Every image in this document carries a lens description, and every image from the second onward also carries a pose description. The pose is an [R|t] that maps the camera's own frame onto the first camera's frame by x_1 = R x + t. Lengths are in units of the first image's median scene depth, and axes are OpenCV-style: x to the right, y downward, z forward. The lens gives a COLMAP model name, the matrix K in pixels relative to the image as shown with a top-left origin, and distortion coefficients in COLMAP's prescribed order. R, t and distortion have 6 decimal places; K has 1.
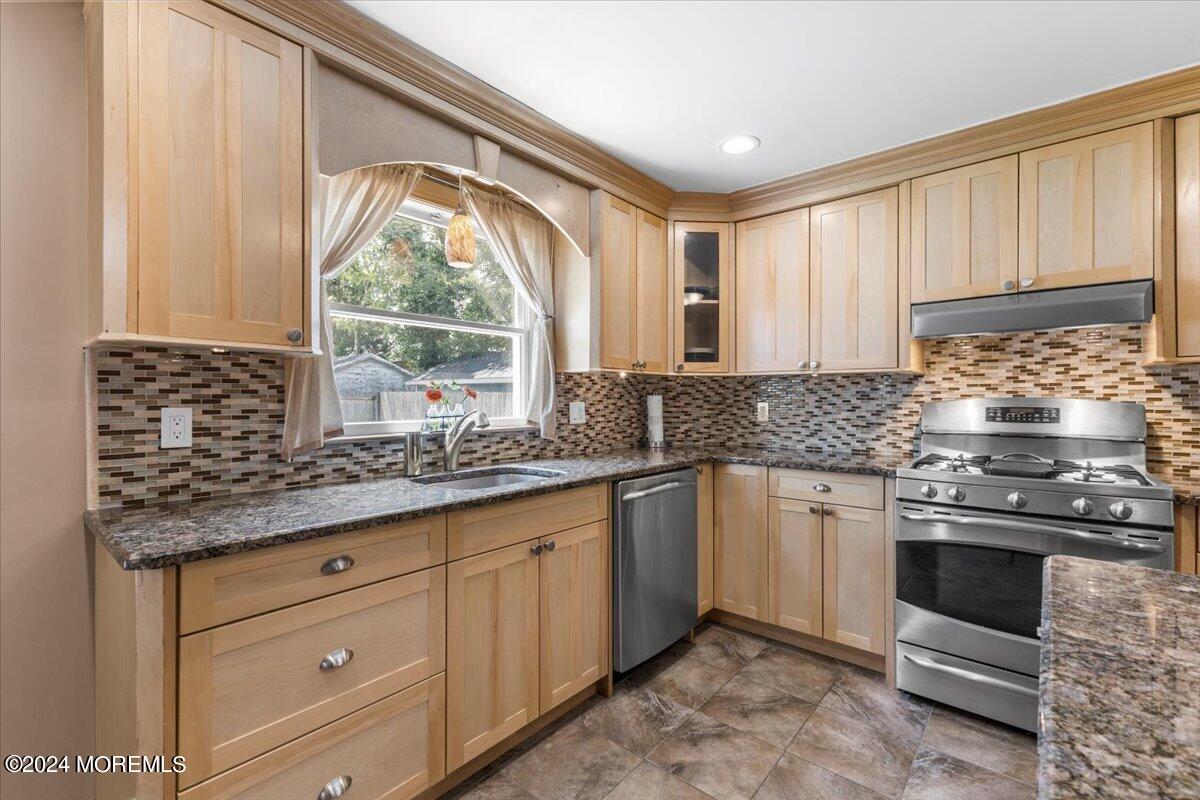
lens RADIAL K [[520.0, 0, 602.4], [0, 520.0, 398.3], [0, 0, 1]] dist [0.006849, 0.000014]
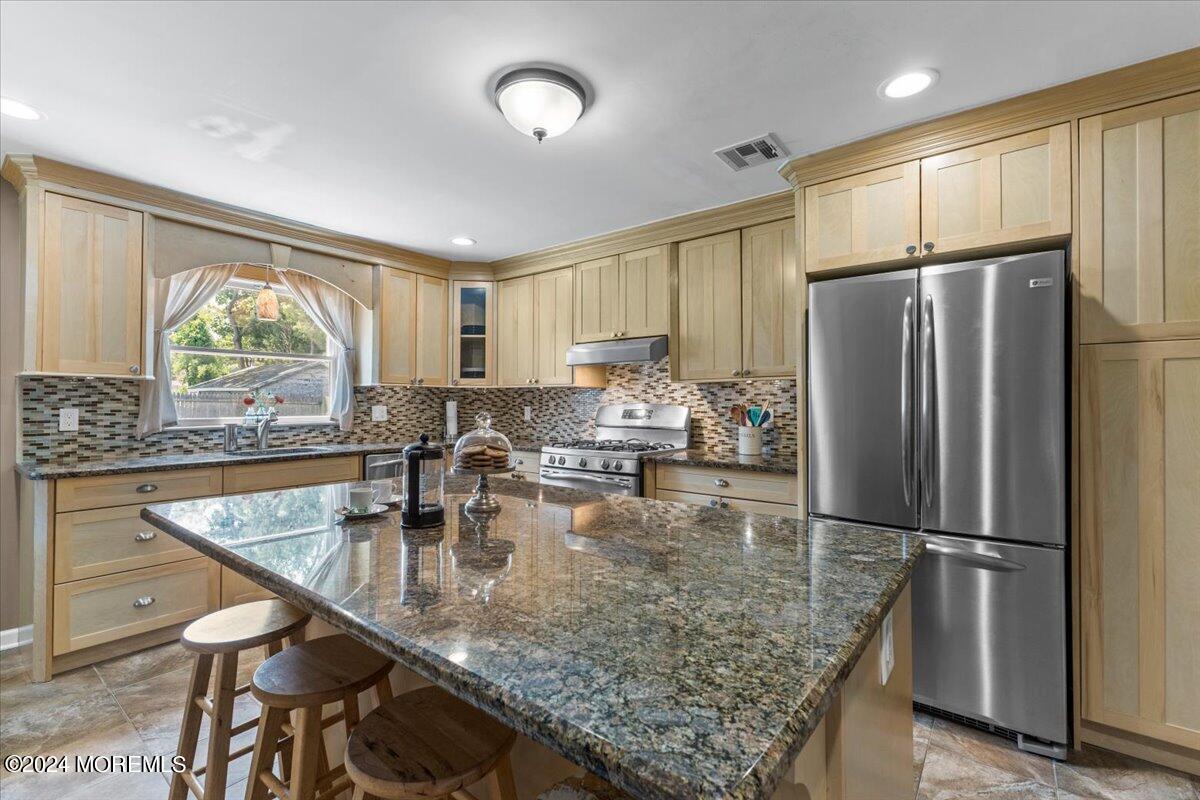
lens RADIAL K [[525.4, 0, 600.4], [0, 525.4, 395.9], [0, 0, 1]] dist [0.020026, -0.007384]
pose [[0.999441, 0.001951, 0.033366, 0.607375], [-0.001517, 0.999914, -0.013013, -0.003089], [-0.033388, 0.012955, 0.999358, -0.569829]]
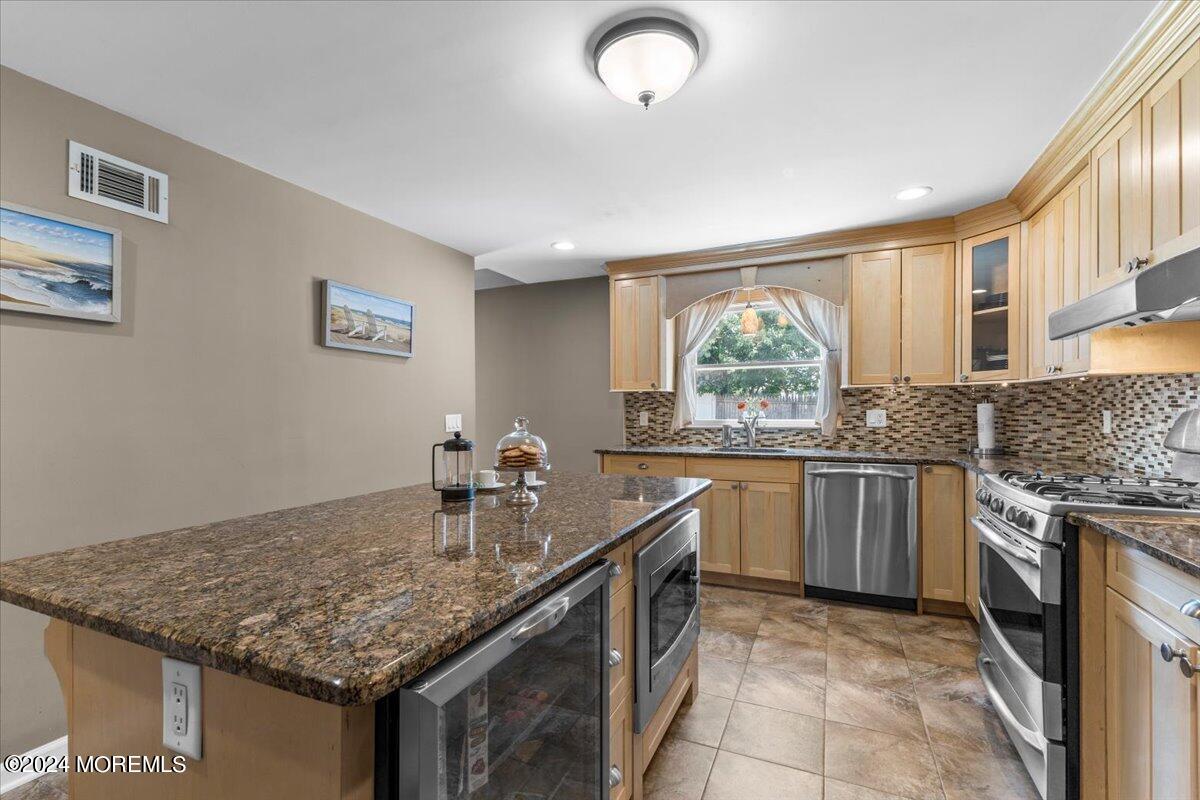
lens RADIAL K [[531.8, 0, 596.3], [0, 531.8, 410.1], [0, 0, 1]] dist [0.010630, -0.000088]
pose [[0.274657, 0.000898, -0.961542, 1.207019], [0.006826, 0.999973, 0.002884, -0.000814], [0.961518, -0.007355, 0.274643, -0.028615]]
